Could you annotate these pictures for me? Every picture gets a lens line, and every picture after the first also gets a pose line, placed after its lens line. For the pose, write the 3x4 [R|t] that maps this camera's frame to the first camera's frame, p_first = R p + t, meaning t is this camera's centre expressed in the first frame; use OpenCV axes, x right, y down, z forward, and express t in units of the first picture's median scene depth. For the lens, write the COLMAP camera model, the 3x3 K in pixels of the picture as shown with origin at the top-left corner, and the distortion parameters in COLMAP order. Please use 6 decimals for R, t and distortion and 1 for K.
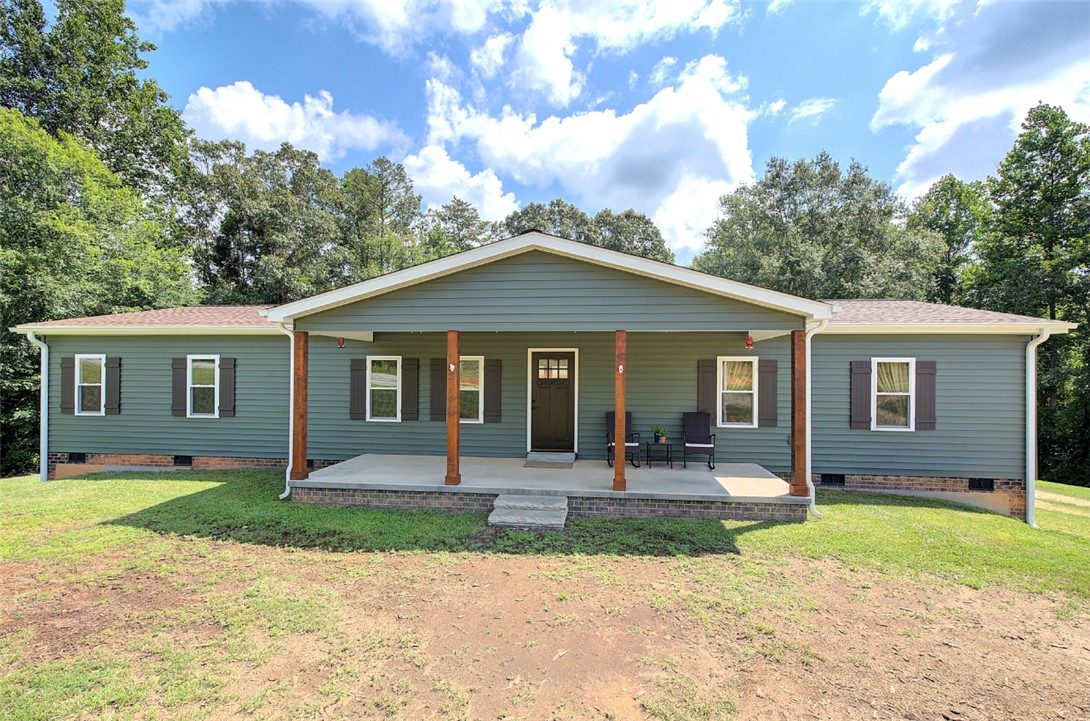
lens RADIAL K [[498.8, 0, 547.6], [0, 498.8, 369.2], [0, 0, 1]] dist [-0.000507, -0.000134]
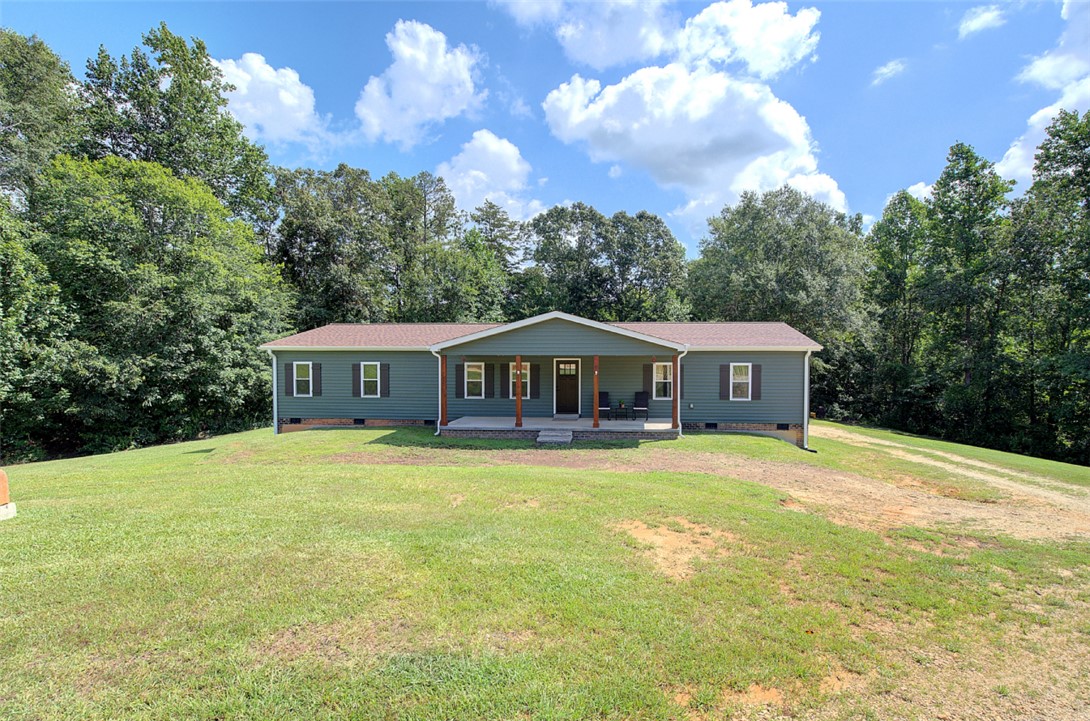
lens RADIAL K [[522.9, 0, 590.1], [0, 522.9, 365.3], [0, 0, 1]] dist [0.000364, 0.000189]
pose [[0.999527, -0.007732, 0.029753, 0.038884], [0.006632, 0.999297, 0.036905, -0.086835], [-0.030018, -0.036690, 0.998876, -0.956297]]
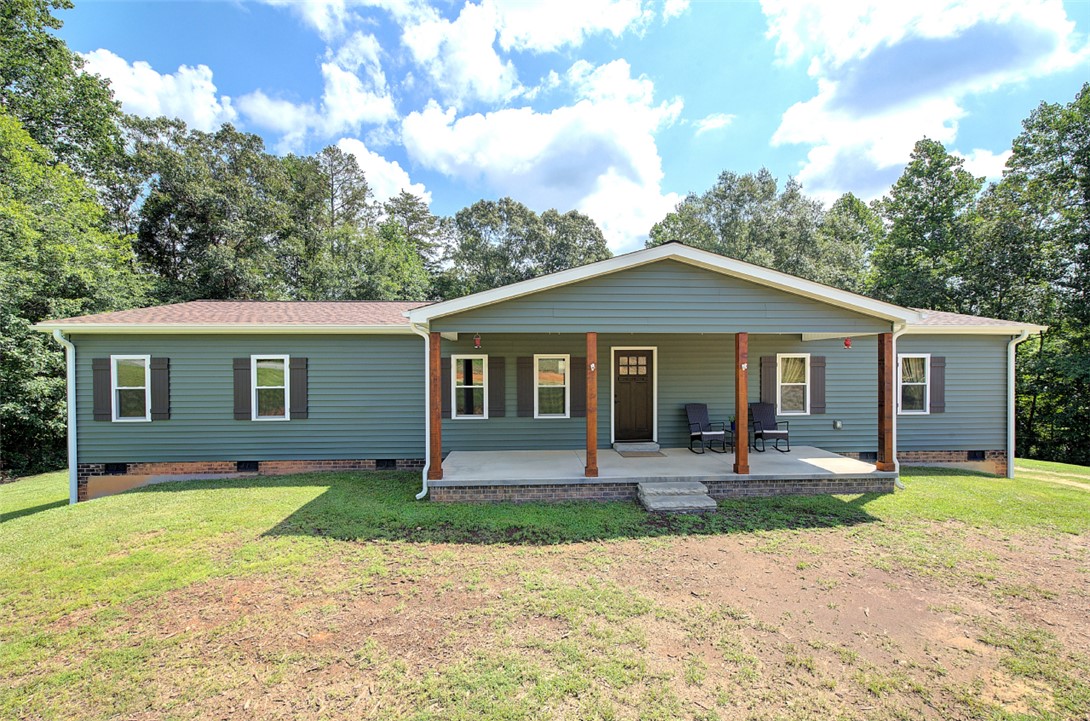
lens RADIAL K [[481.7, 0, 547.1], [0, 481.7, 370.1], [0, 0, 1]] dist [0.000294, -0.000636]
pose [[0.985511, -0.012673, 0.169137, -0.351128], [0.009609, 0.999775, 0.018926, -0.012617], [-0.169339, -0.017026, 0.985411, 0.001851]]
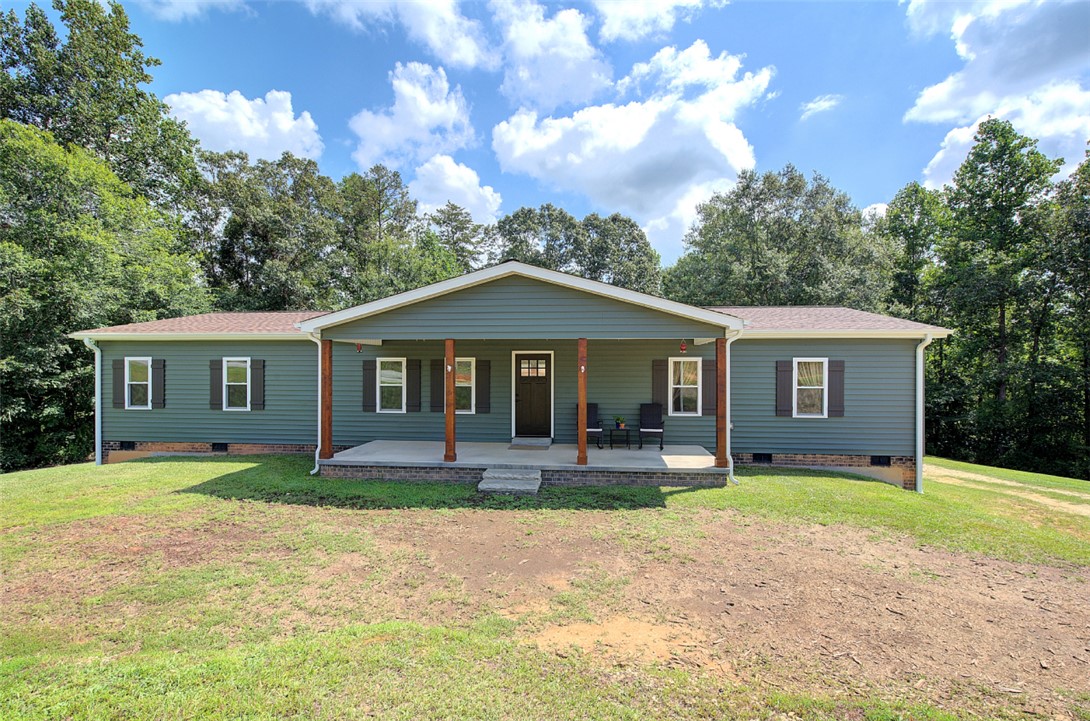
lens RADIAL K [[491.8, 0, 547.7], [0, 491.8, 369.7], [0, 0, 1]] dist [-0.000501, 0.000139]
pose [[0.999908, -0.004475, 0.012780, 0.030827], [0.004352, 0.999945, 0.009571, -0.007831], [-0.012822, -0.009514, 0.999873, -0.183238]]
